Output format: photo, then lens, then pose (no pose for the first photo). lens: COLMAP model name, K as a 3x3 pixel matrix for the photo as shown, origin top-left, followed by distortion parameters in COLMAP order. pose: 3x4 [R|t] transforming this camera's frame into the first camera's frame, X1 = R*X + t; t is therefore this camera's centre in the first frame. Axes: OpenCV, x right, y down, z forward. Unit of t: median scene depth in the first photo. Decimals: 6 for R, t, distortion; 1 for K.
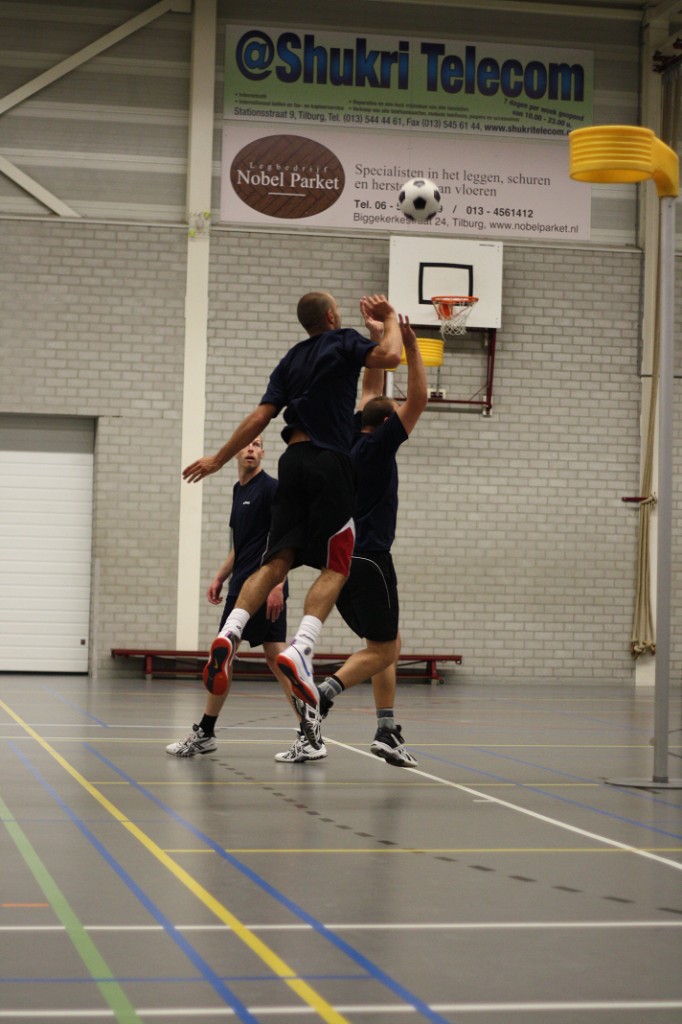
lens RADIAL K [[2564.3, 0, 392.9], [0, 2564.3, 550.9], [0, 0, 1]] dist [-0.100937, 0.000000]
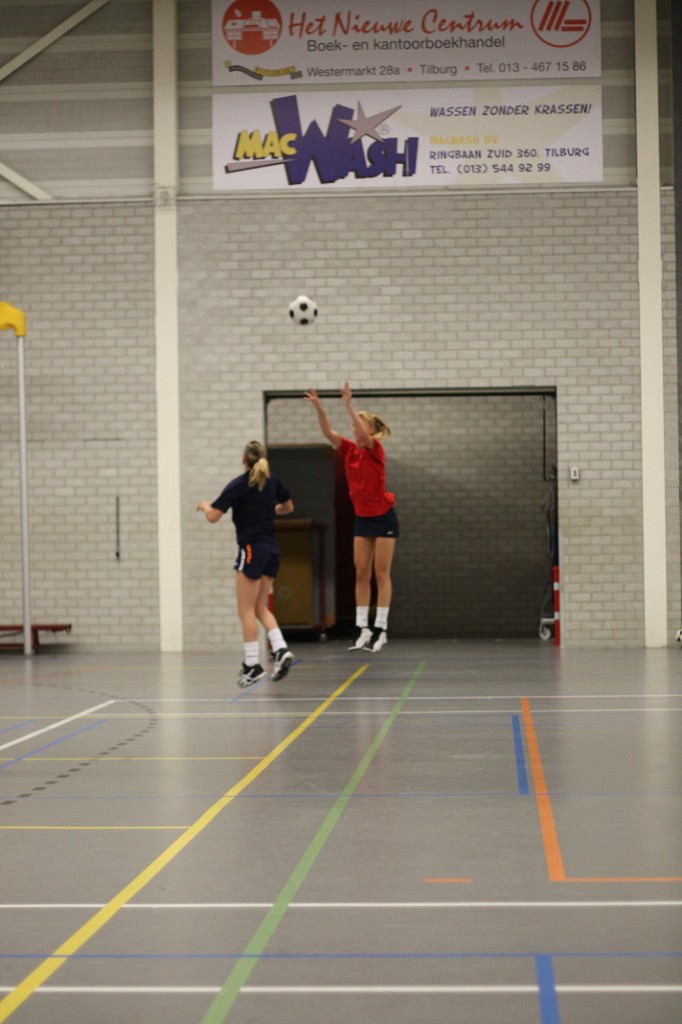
lens RADIAL K [[2564.3, 0, 384.0], [0, 2564.3, 627.1], [0, 0, 1]] dist [-0.100937, 0.000000]
pose [[0.954377, -0.024359, -0.297609, 0.297471], [0.036609, 0.998693, 0.035656, 0.007797], [0.296351, -0.044925, 0.954022, 0.068581]]
